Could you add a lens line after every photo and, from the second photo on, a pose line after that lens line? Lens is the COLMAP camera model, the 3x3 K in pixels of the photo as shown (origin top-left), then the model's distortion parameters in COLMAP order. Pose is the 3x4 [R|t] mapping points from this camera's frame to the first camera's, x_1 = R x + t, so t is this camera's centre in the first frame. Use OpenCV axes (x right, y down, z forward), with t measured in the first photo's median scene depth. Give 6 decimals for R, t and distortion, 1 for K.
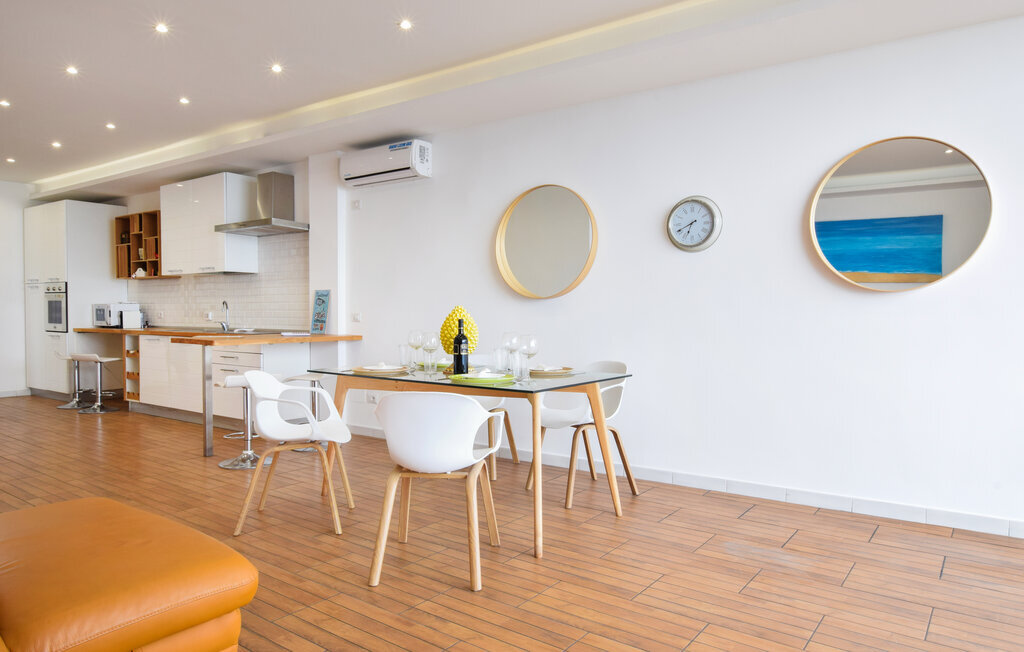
lens RADIAL K [[668.6, 0, 511.2], [0, 668.6, 326.2], [0, 0, 1]] dist [-0.006247, -0.000789]
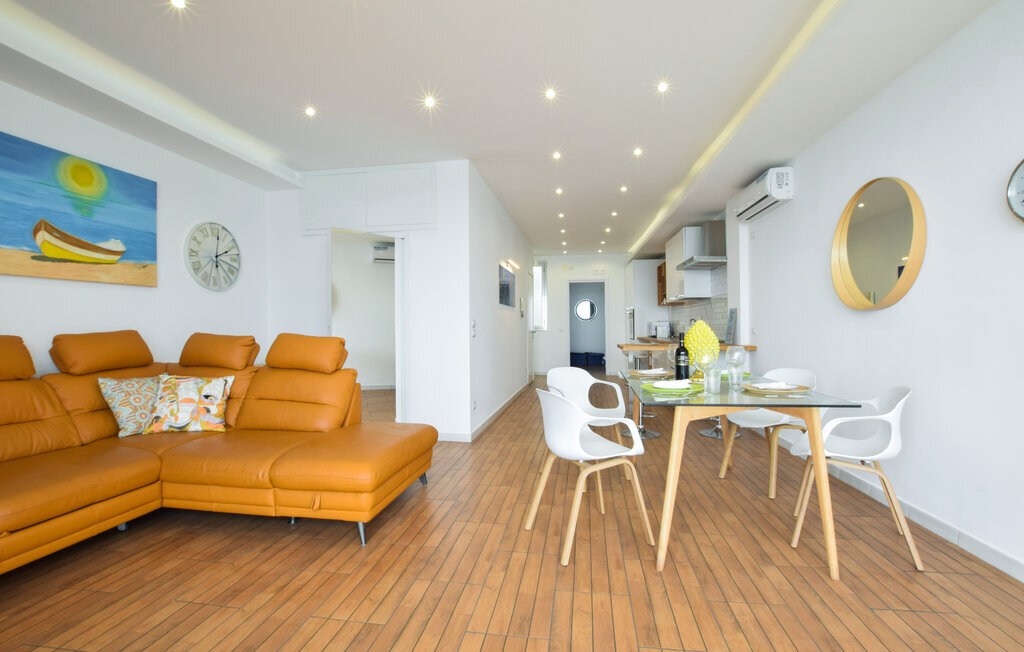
lens RADIAL K [[463.4, 0, 512.7], [0, 463.4, 326.2], [0, 0, 1]] dist [-0.028112, 0.003586]
pose [[0.471520, -0.007164, -0.881826, 0.463422], [-0.011206, 0.999838, -0.014115, -0.007510], [0.881784, 0.016537, 0.471363, 0.398766]]
